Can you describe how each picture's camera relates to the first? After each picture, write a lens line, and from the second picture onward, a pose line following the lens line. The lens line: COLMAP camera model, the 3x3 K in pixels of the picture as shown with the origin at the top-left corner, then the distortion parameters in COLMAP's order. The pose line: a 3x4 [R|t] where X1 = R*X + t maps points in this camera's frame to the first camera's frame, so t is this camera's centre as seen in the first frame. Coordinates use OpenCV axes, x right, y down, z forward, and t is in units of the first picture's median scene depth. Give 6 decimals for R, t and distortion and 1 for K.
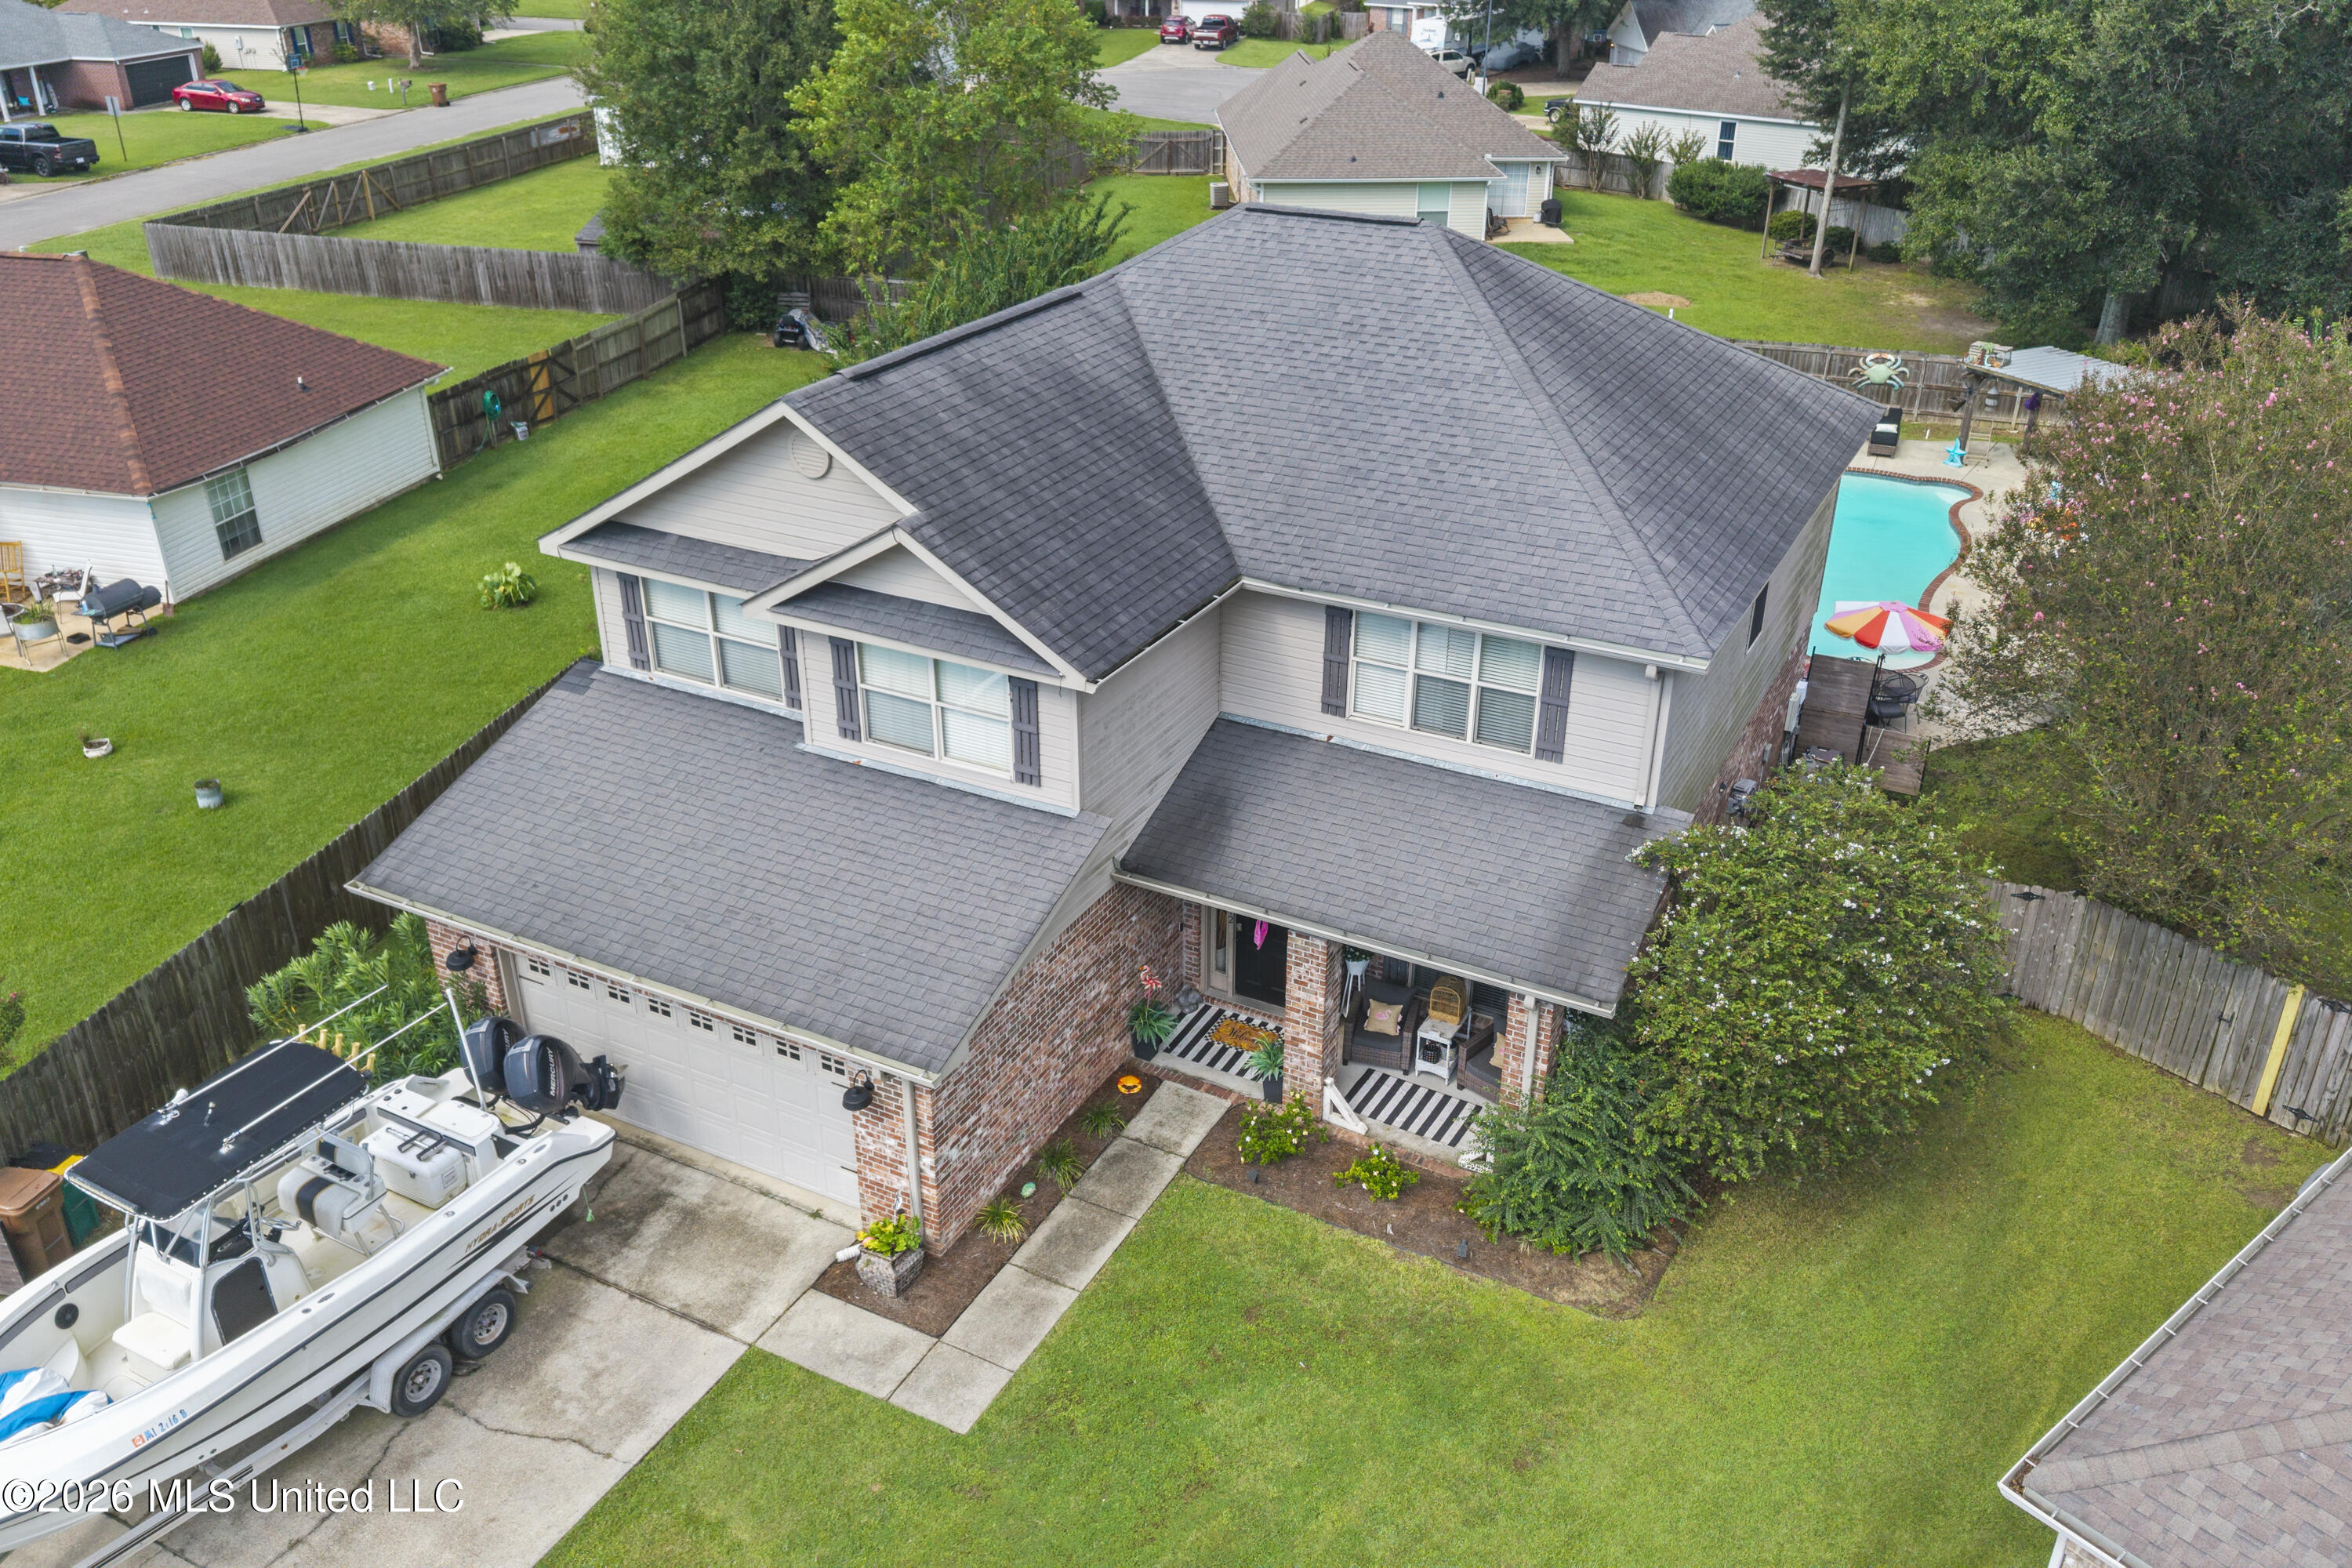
lens RADIAL K [[1831.3, 0, 1160.4], [0, 1831.3, 783.6], [0, 0, 1]] dist [0.041179, -0.062398]
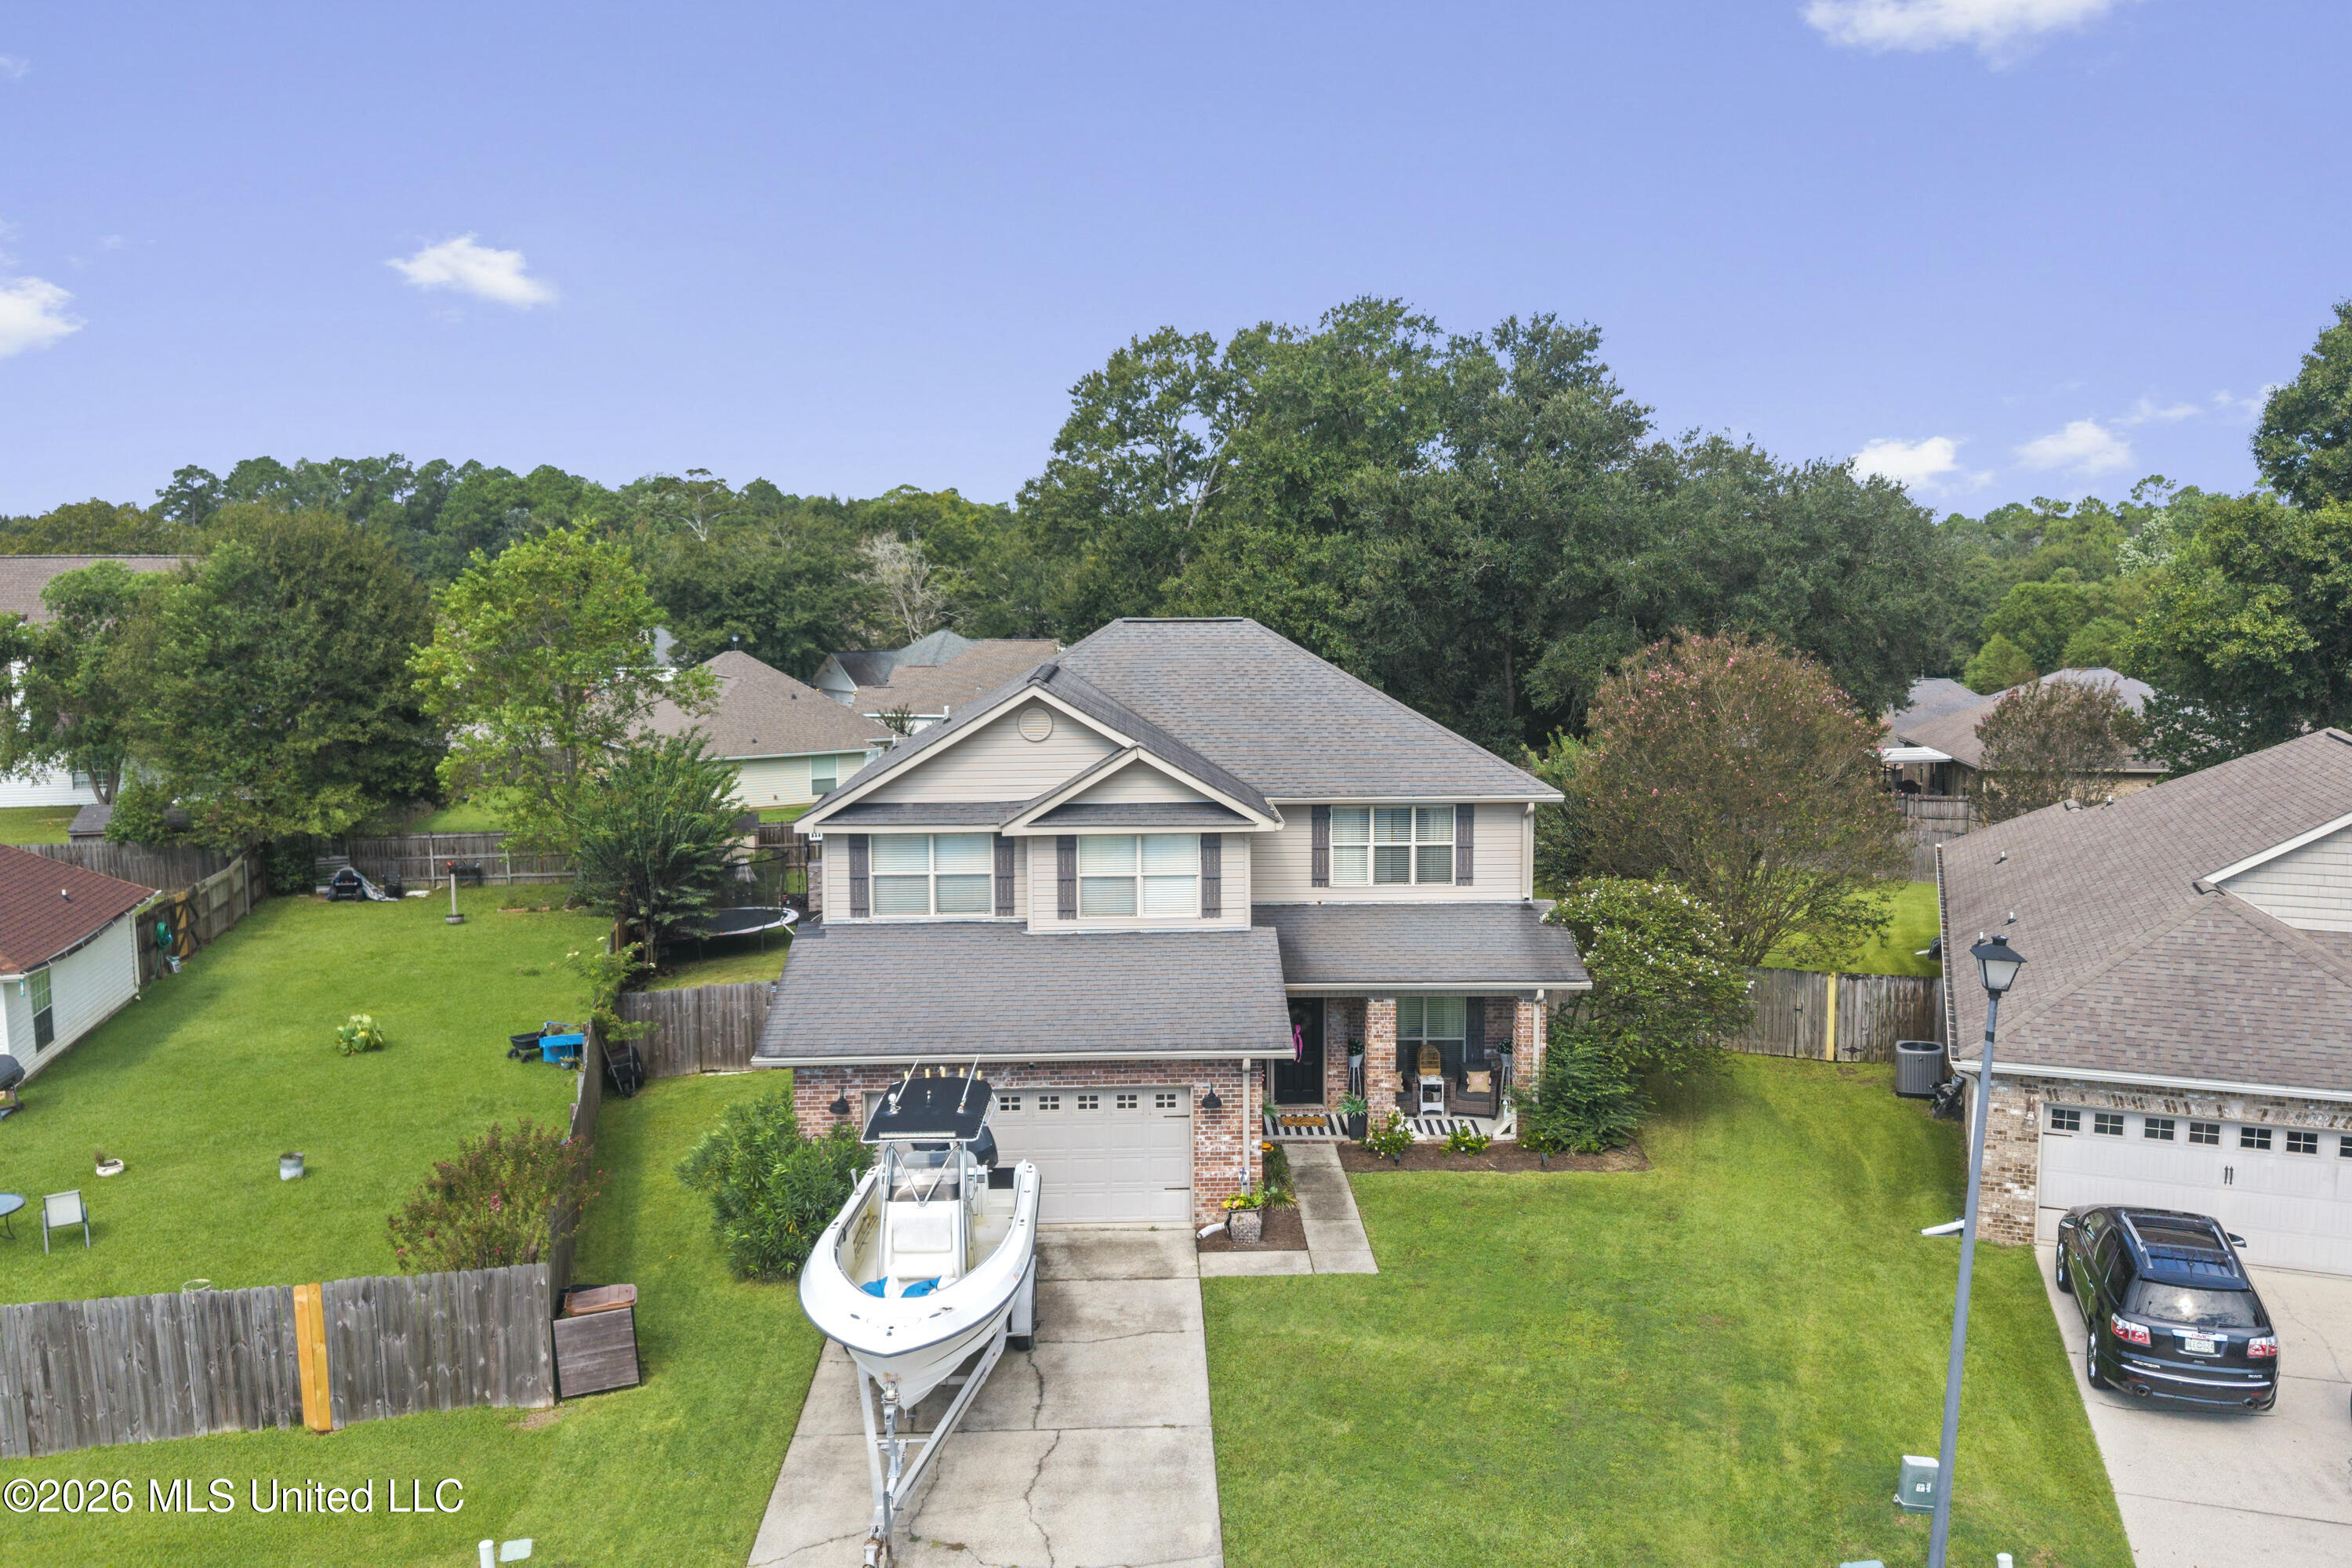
lens RADIAL K [[1831.3, 0, 1160.4], [0, 1831.3, 783.6], [0, 0, 1]] dist [0.041179, -0.062398]
pose [[0.875762, -0.063237, 0.478584, -0.760131], [0.228900, 0.927245, -0.296346, 0.309170], [-0.425025, 0.369076, 0.826521, -0.244443]]
